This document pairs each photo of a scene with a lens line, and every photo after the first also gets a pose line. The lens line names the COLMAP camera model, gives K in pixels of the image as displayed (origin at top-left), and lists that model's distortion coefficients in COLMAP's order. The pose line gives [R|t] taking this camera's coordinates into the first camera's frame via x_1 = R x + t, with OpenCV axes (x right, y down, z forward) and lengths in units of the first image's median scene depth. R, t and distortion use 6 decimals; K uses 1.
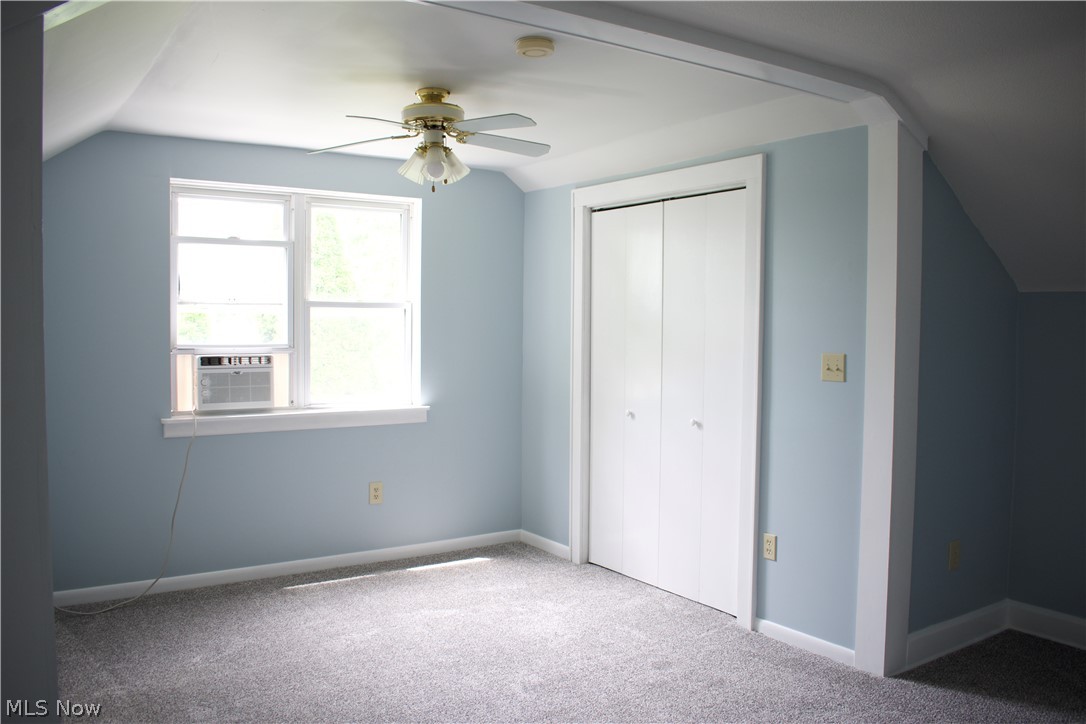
lens RADIAL K [[891.5, 0, 546.2], [0, 891.5, 360.0], [0, 0, 1]] dist [-0.086764, 0.013207]
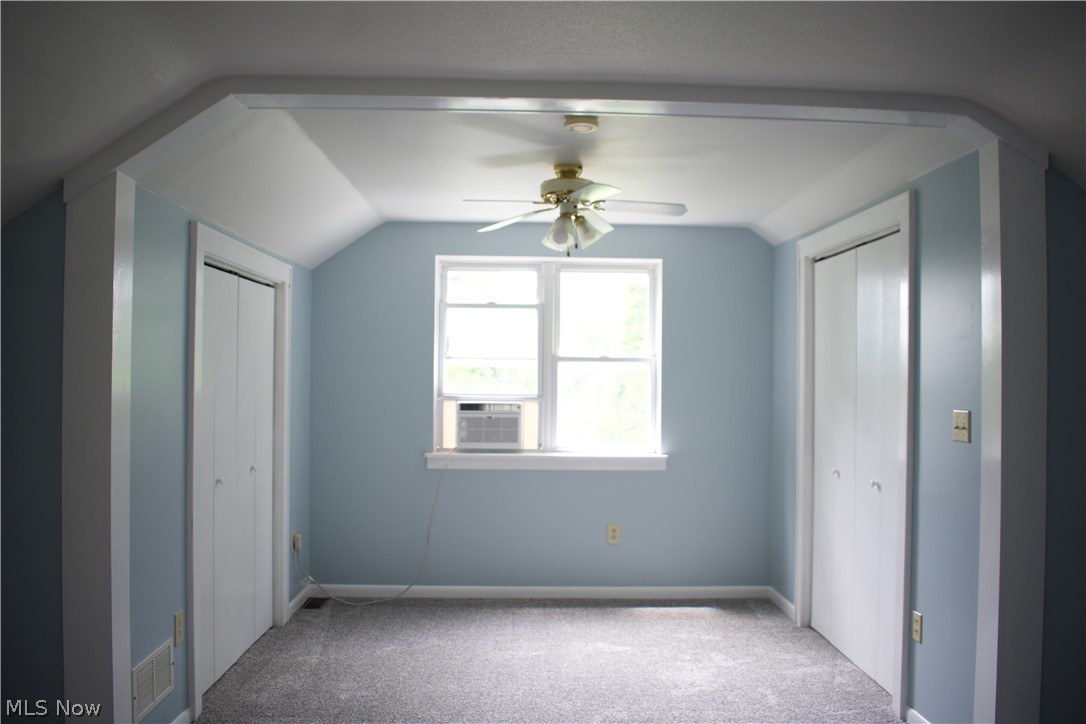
lens RADIAL K [[891.5, 0, 549.4], [0, 891.5, 361.2], [0, 0, 1]] dist [-0.086764, 0.013207]
pose [[0.848319, -0.005528, -0.529457, 0.347172], [-0.027315, 0.998157, -0.054187, 0.001927], [0.528780, 0.060430, 0.846605, 0.038528]]
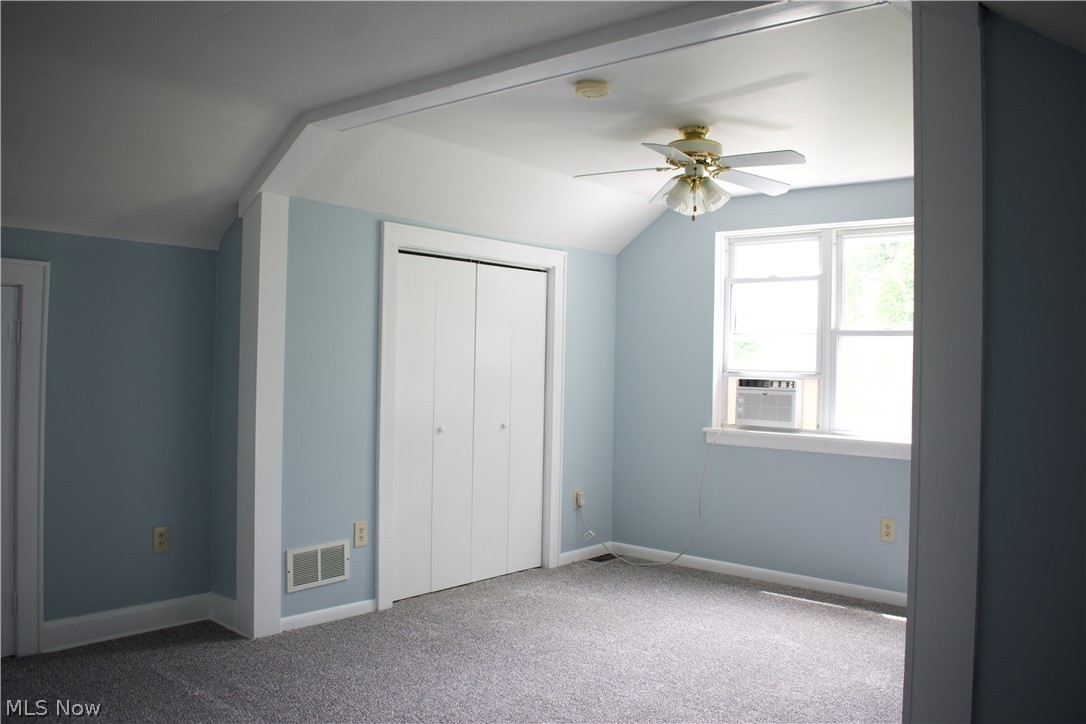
lens RADIAL K [[891.5, 0, 547.7], [0, 891.5, 357.8], [0, 0, 1]] dist [-0.086764, 0.013207]
pose [[0.271179, -0.004650, -0.962518, 0.680889], [-0.062236, 0.997811, -0.022355, 0.010734], [0.960515, 0.065965, 0.270296, 0.426286]]
